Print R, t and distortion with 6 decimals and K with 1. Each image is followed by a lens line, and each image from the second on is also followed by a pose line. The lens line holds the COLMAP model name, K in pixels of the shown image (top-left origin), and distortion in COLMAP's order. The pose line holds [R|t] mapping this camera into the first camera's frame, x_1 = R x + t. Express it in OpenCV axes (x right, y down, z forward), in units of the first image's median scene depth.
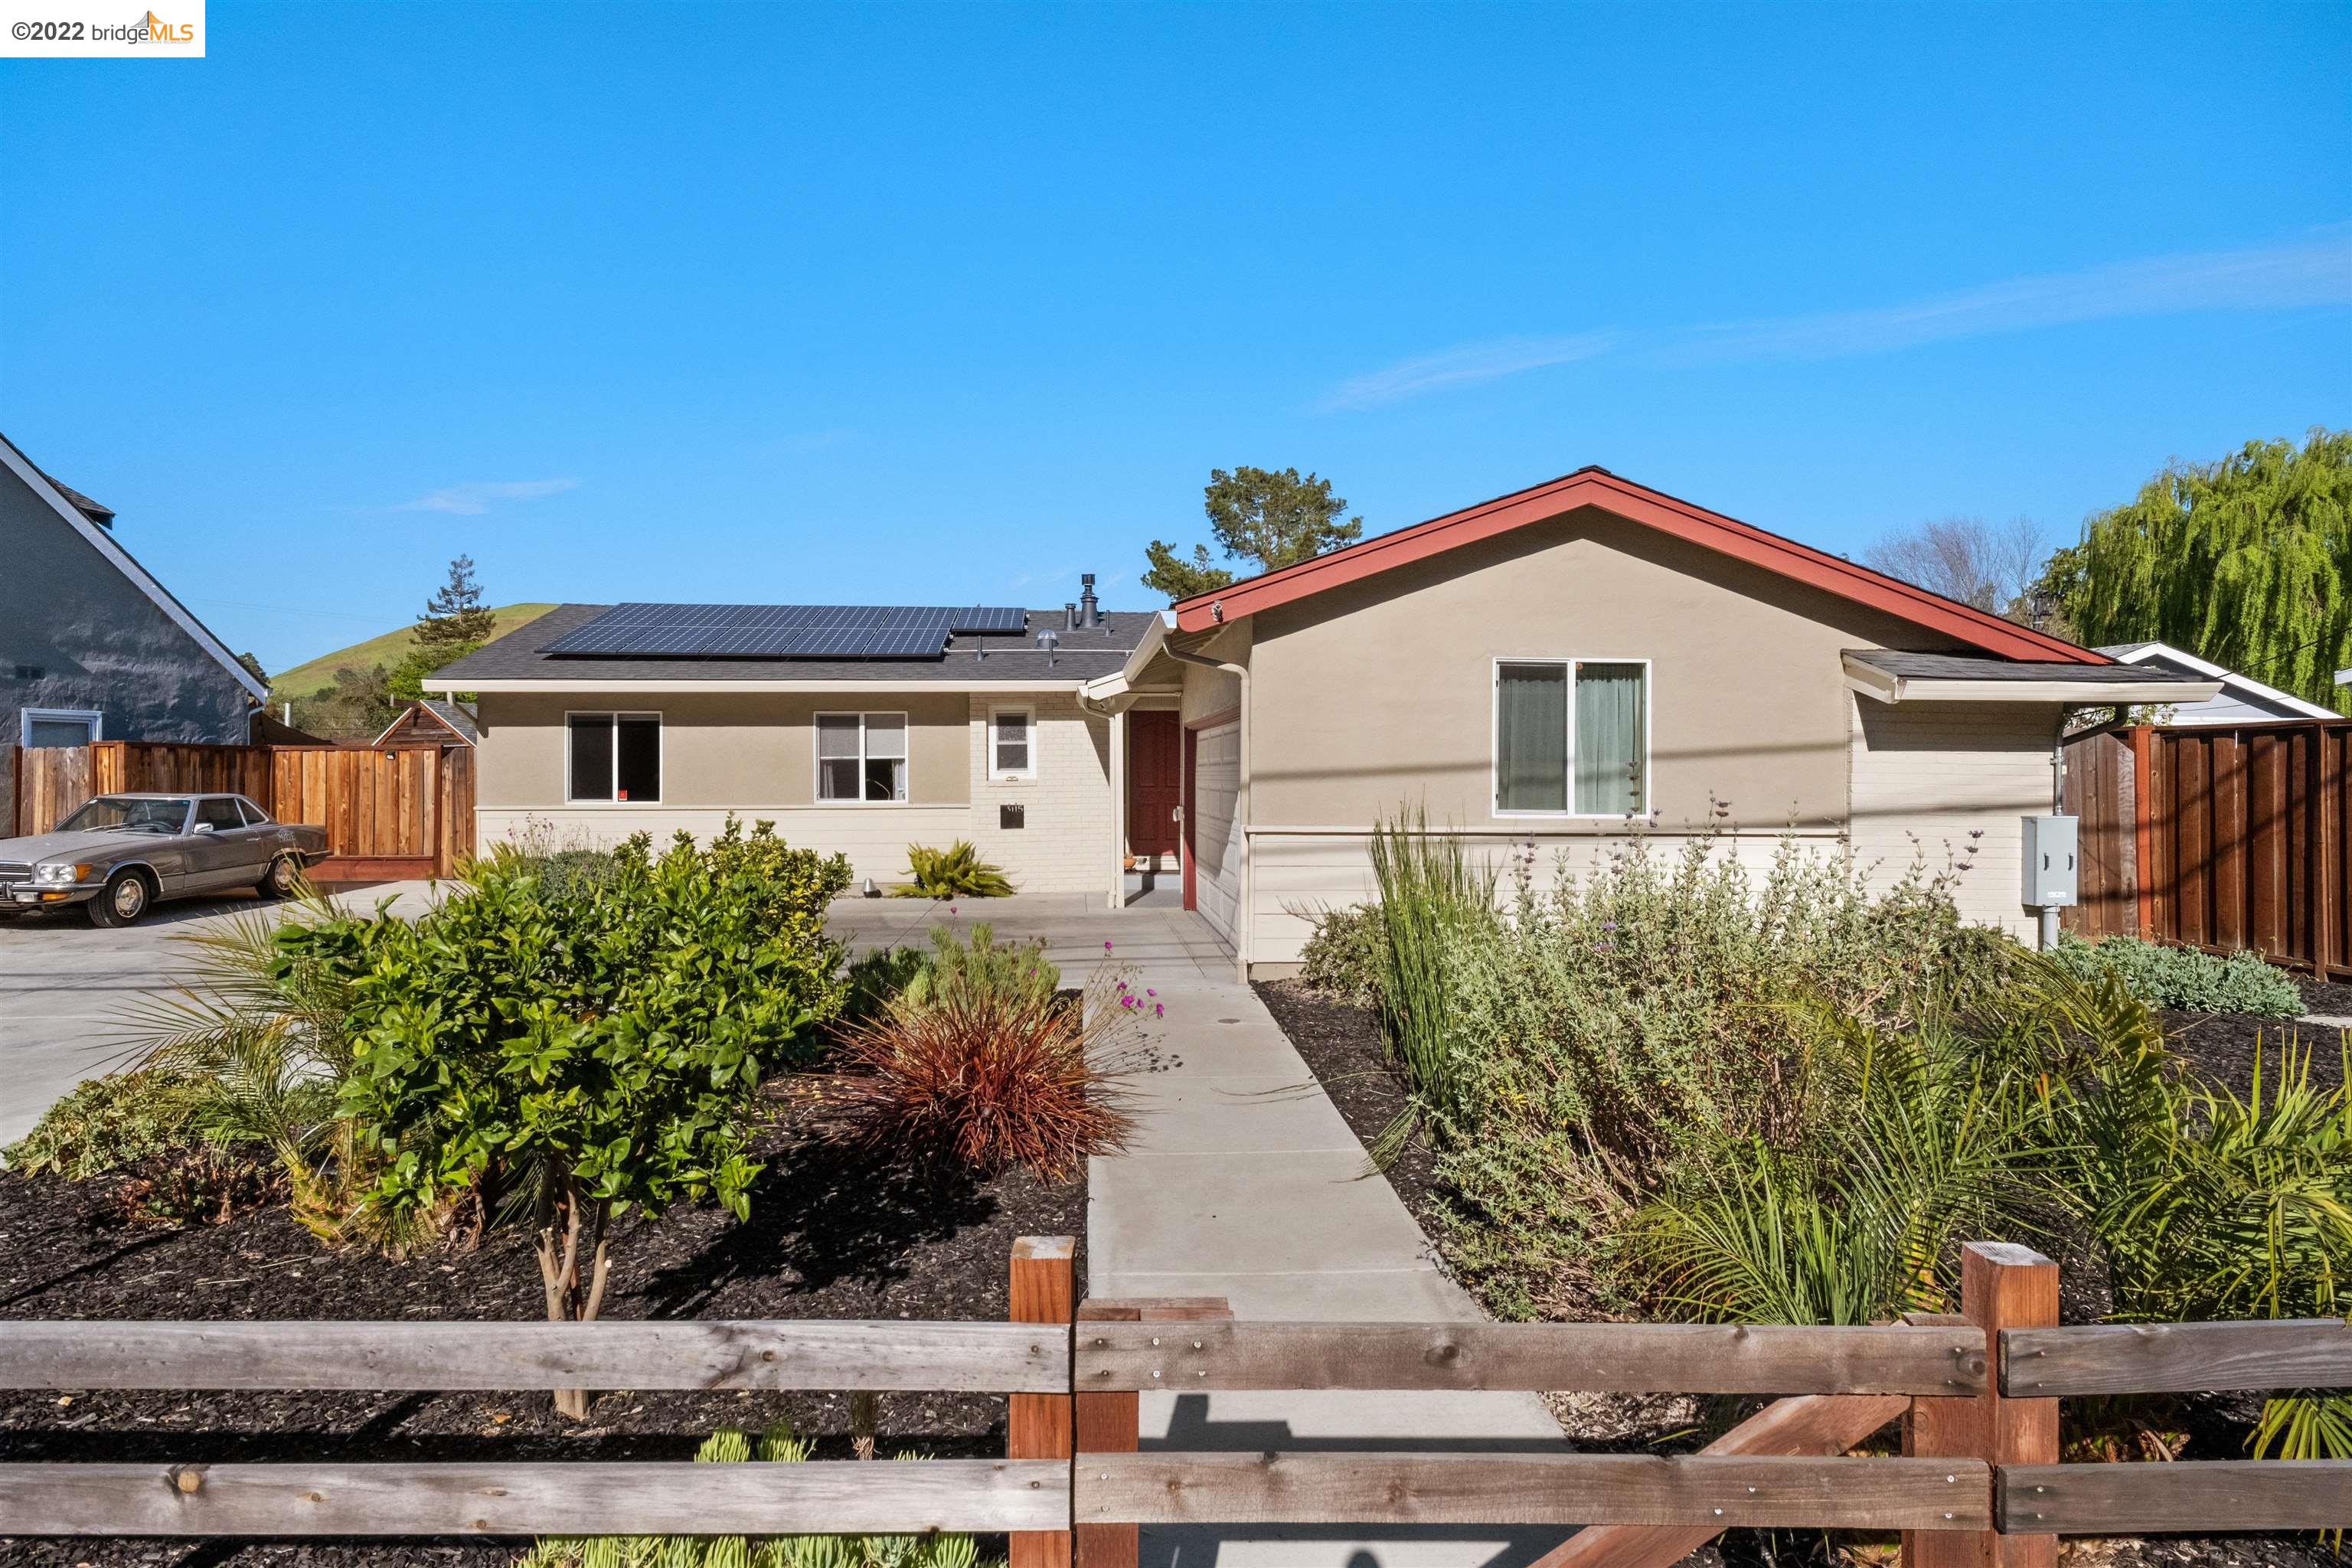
lens RADIAL K [[1225.1, 0, 1152.2], [0, 1225.1, 768.0], [0, 0, 1]] dist [0.014567, 0.000308]
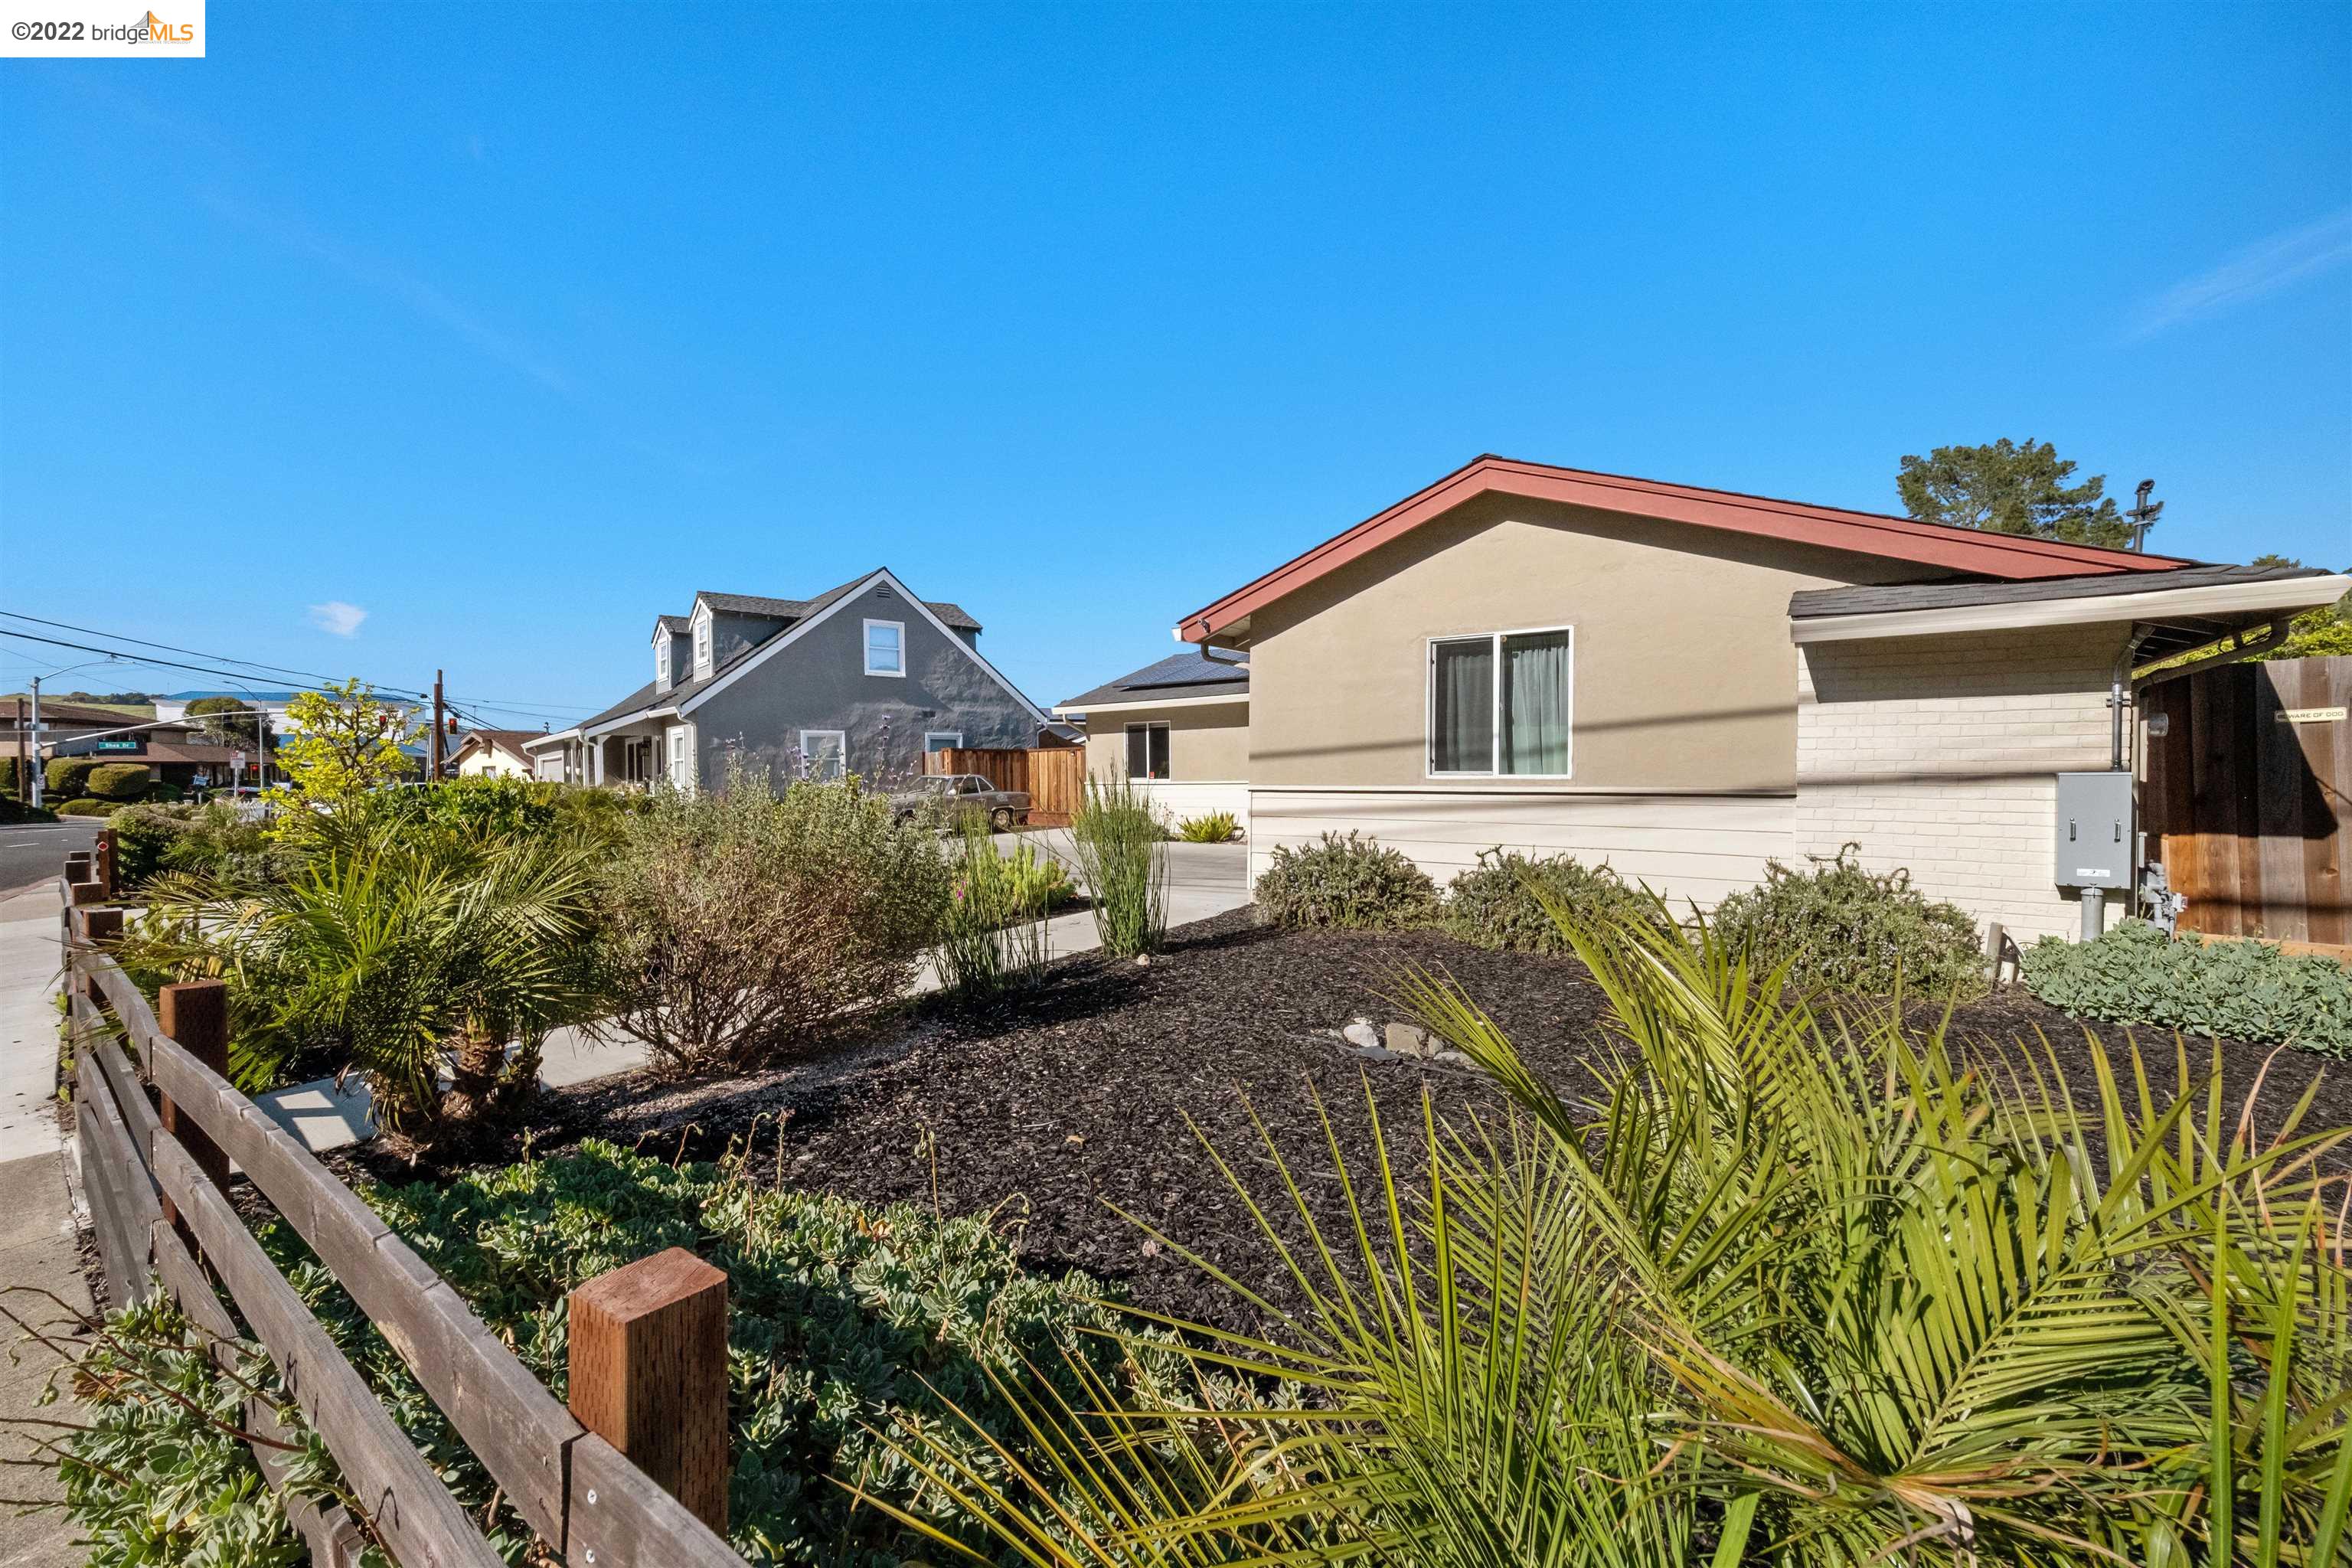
lens RADIAL K [[949.7, 0, 1188.0], [0, 949.7, 777.9], [0, 0, 1]] dist [0.000263, -0.000051]
pose [[0.770367, -0.004809, -0.637582, 0.367762], [0.013512, 0.999870, 0.008785, 0.015685], [0.637457, -0.015382, 0.770332, 0.095995]]
